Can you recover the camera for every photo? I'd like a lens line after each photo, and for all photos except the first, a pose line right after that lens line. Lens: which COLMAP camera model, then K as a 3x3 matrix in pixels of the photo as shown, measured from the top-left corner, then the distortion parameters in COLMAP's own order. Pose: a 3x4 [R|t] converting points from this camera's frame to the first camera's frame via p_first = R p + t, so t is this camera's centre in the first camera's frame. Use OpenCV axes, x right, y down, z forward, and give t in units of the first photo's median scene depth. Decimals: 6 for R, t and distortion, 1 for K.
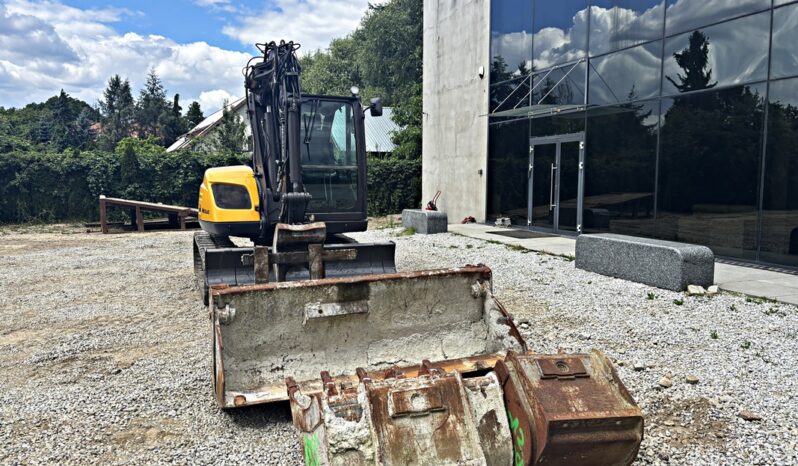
lens RADIAL K [[585.9, 0, 395.6], [0, 585.9, 233.6], [0, 0, 1]] dist [0.047587, -0.044870]
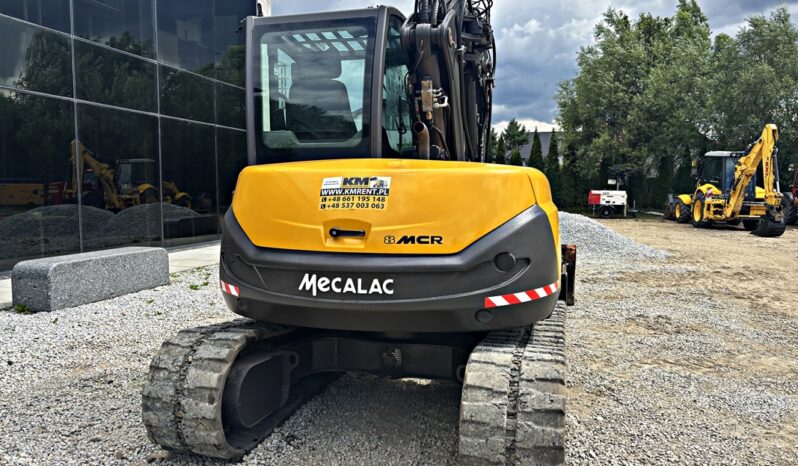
lens RADIAL K [[603.4, 0, 397.9], [0, 603.4, 232.8], [0, 0, 1]] dist [0.074781, -0.101158]
pose [[-0.800783, -0.049342, 0.596918, -0.555207], [0.054366, 0.986499, 0.154479, -0.152469], [-0.596482, 0.156156, -0.787290, 1.562933]]
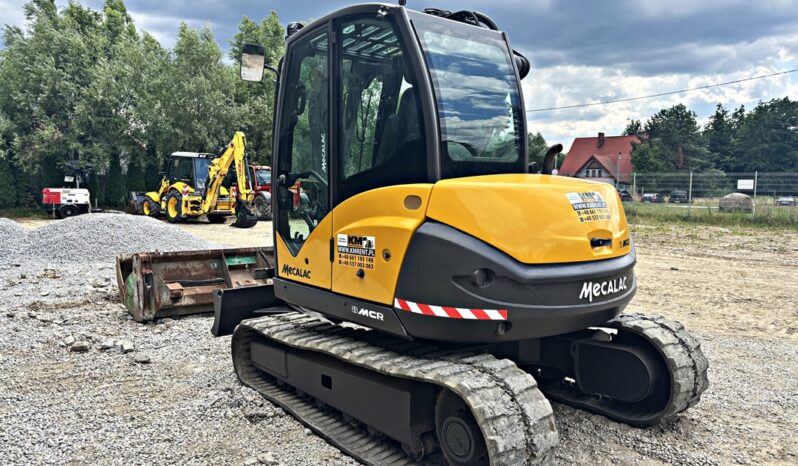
lens RADIAL K [[605.8, 0, 397.9], [0, 605.8, 234.9], [0, 0, 1]] dist [0.041713, -0.045046]
pose [[-0.943996, 0.023810, -0.329097, 0.024778], [-0.036358, 0.983813, 0.175469, -0.173427], [0.327948, 0.177608, -0.927850, 1.646030]]
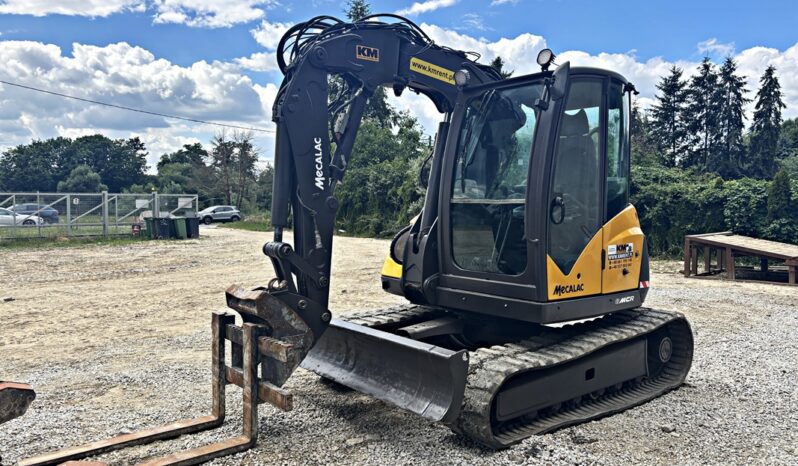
lens RADIAL K [[597.9, 0, 398.1], [0, 597.9, 233.7], [0, 0, 1]] dist [0.015665, -0.001923]
pose [[0.312132, 0.046865, -0.948882, 0.429615], [-0.094809, 0.995333, 0.017972, -0.086767], [0.945296, 0.084353, 0.315118, 0.755912]]
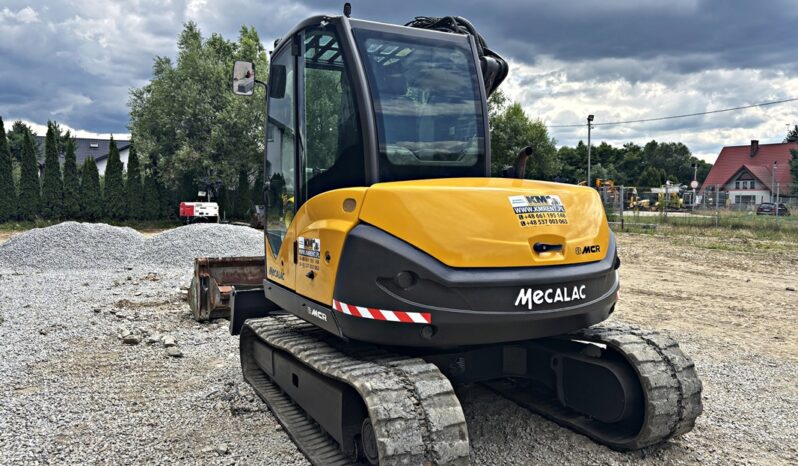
lens RADIAL K [[605.8, 0, 397.9], [0, 605.8, 234.9], [0, 0, 1]] dist [0.041713, -0.045046]
pose [[-0.992635, 0.007088, -0.120934, -0.115578], [-0.012099, 0.987494, 0.157189, -0.169007], [0.120535, 0.157495, -0.980136, 1.685248]]
